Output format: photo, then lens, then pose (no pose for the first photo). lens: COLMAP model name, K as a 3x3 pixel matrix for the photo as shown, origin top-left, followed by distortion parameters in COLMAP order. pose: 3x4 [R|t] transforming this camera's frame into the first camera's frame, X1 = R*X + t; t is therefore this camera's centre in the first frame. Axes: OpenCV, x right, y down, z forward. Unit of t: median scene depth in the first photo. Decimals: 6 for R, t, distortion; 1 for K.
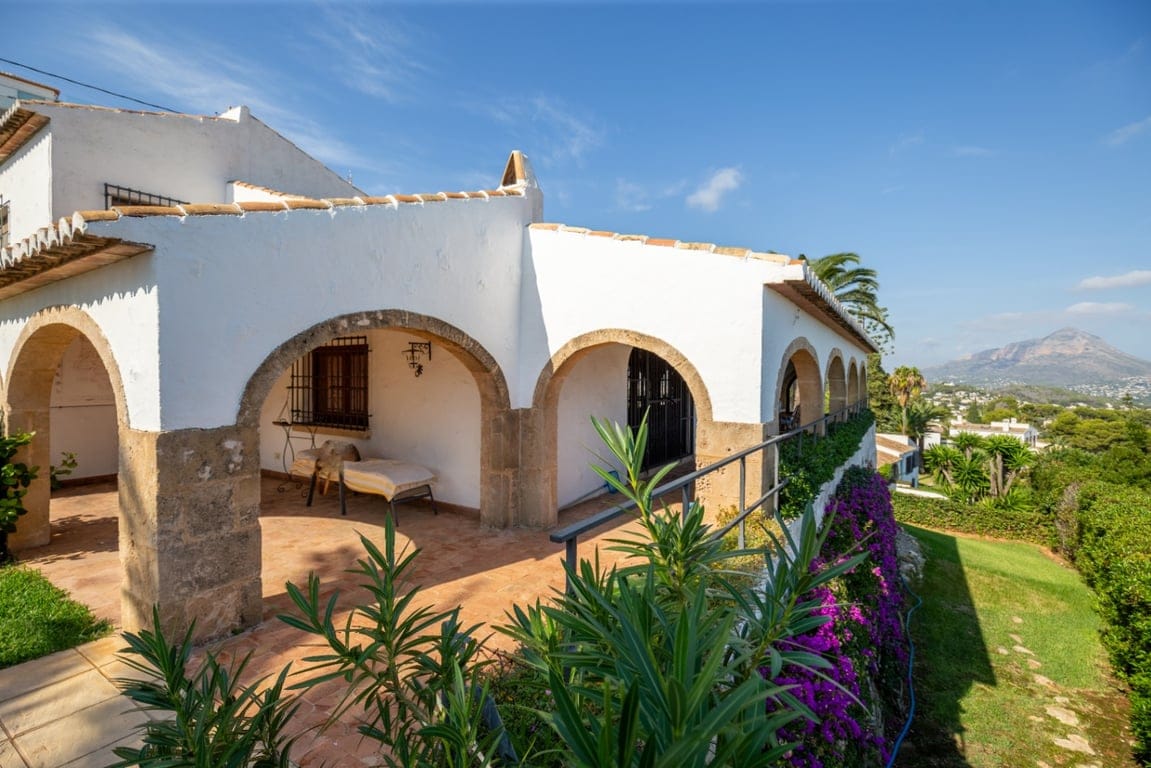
lens RADIAL K [[539.0, 0, 568.1], [0, 539.0, 390.1], [0, 0, 1]] dist [-0.001604, 0.000521]
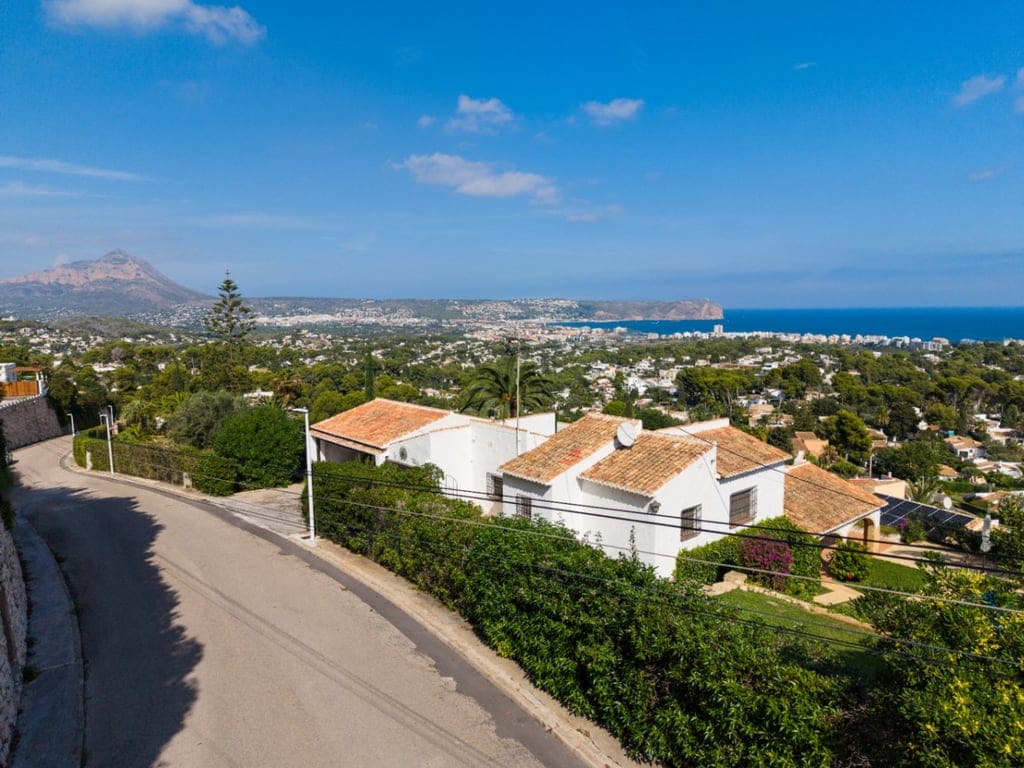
lens RADIAL K [[701.3, 0, 510.1], [0, 701.3, 391.0], [0, 0, 1]] dist [0.041347, -0.048162]
pose [[0.303156, -0.128867, 0.944187, -0.265660], [0.032670, 0.991637, 0.124854, -0.074751], [-0.952381, -0.007004, 0.304831, 0.069714]]
